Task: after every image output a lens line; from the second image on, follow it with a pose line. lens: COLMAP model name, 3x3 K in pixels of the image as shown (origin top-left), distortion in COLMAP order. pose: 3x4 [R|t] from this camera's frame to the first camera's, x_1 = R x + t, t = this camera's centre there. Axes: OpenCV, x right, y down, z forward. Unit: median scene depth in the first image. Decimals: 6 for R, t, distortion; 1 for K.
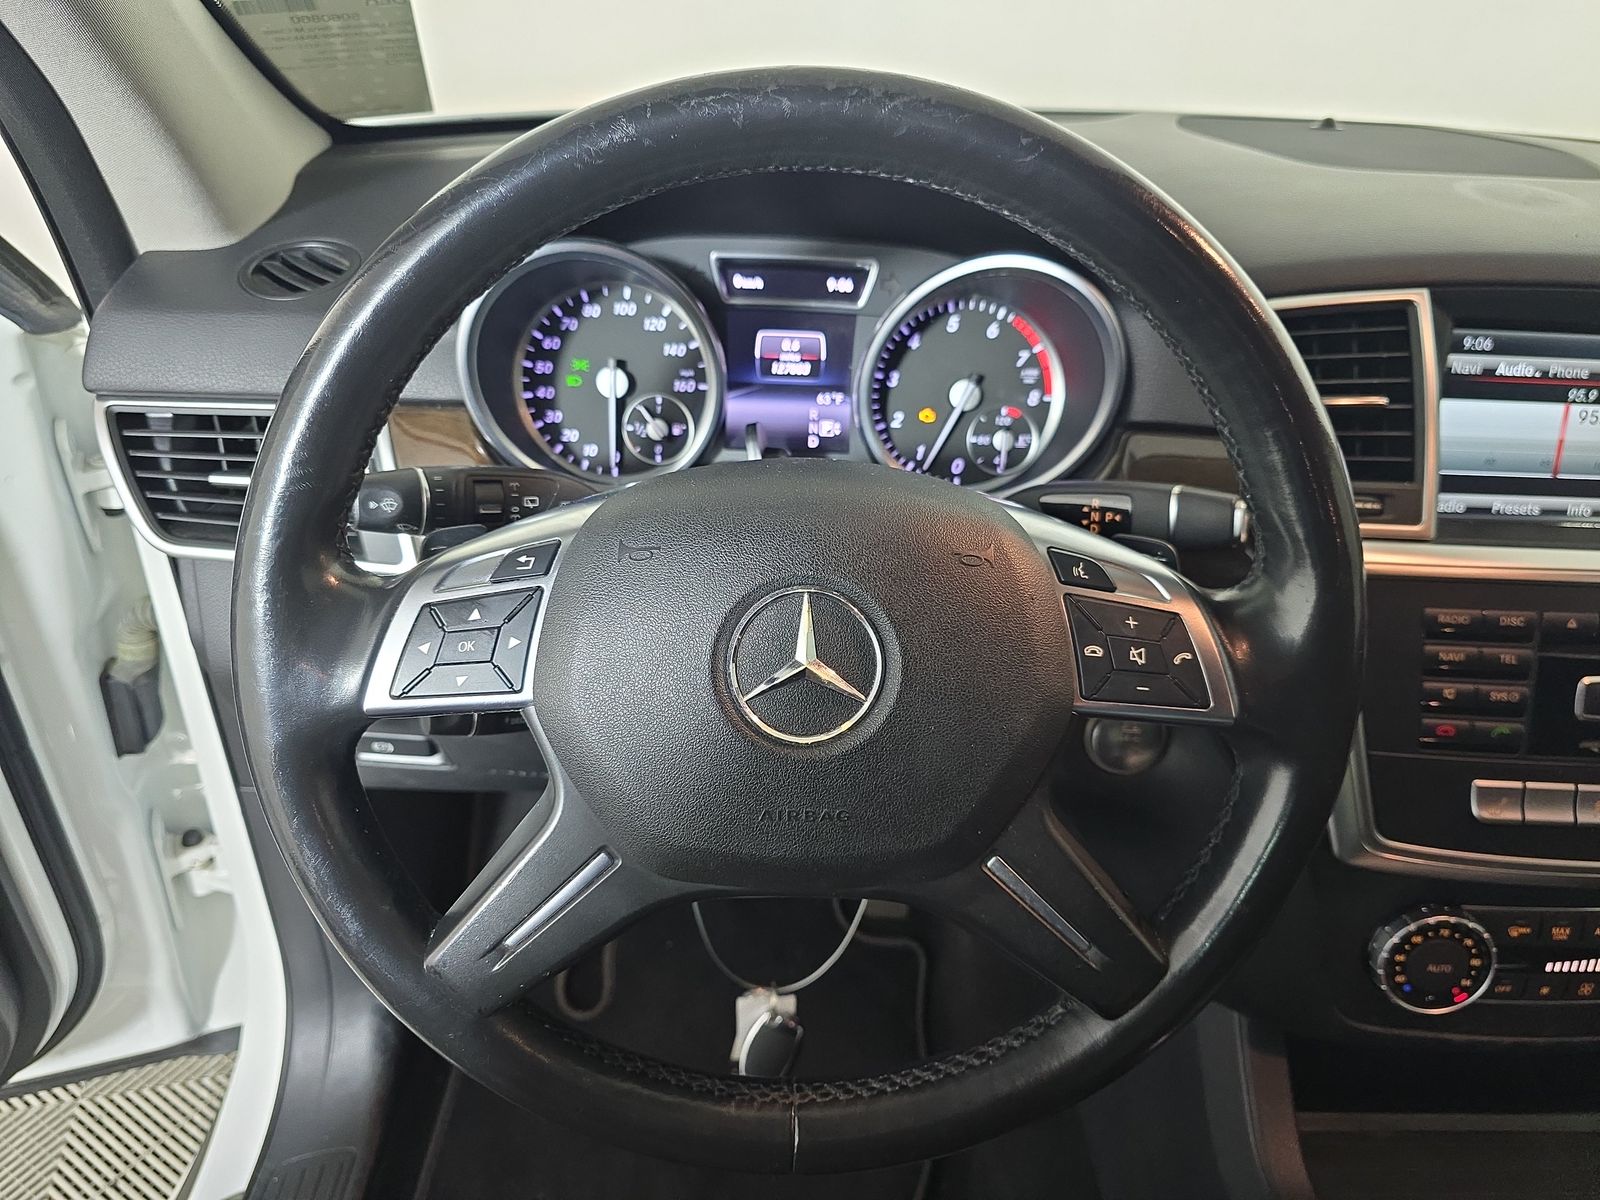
lens RADIAL K [[1053.4, 0, 806.4], [0, 1053.4, 605.5], [0, 0, 1]] dist [0.001994, -0.006848]
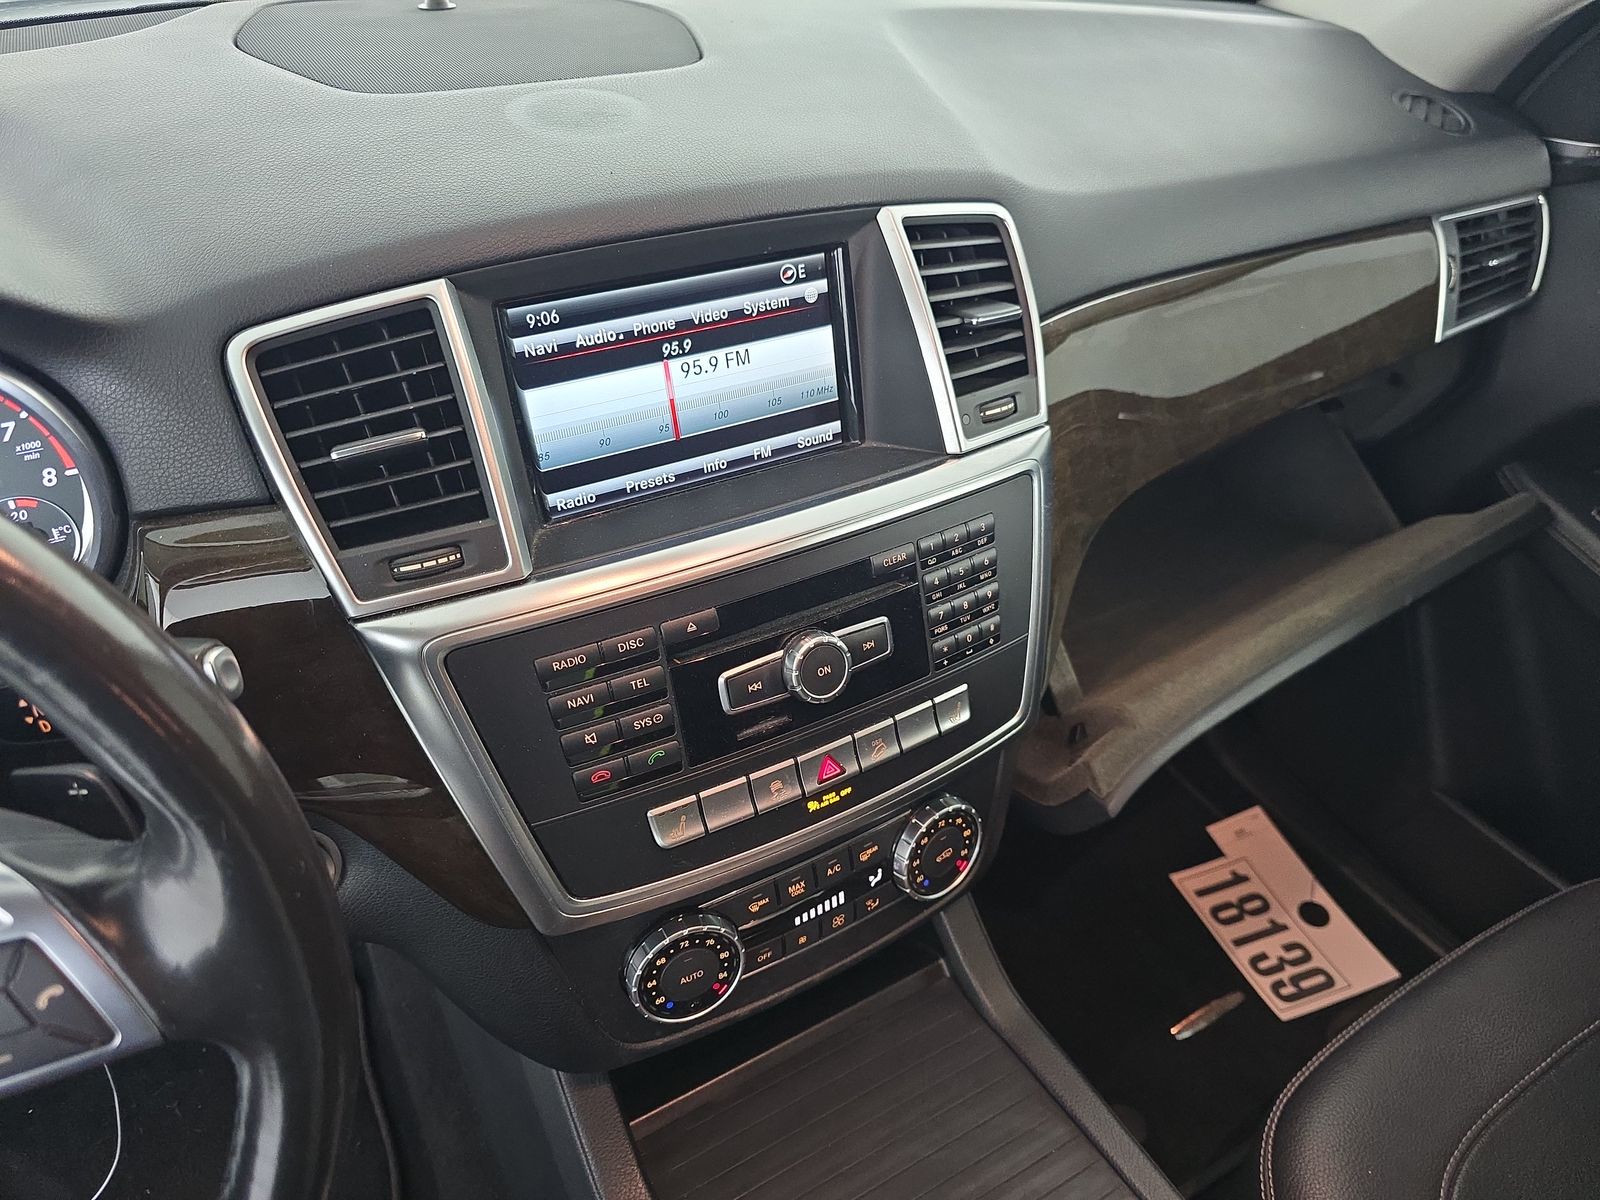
lens RADIAL K [[1053.4, 0, 805.2], [0, 1053.4, 600.5], [0, 0, 1]] dist [0.001994, -0.006848]
pose [[0.879041, -0.308347, 0.363606, 0.436801], [0.245355, 0.946523, 0.209512, -0.156727], [-0.408764, -0.094957, 0.907687, 0.107558]]
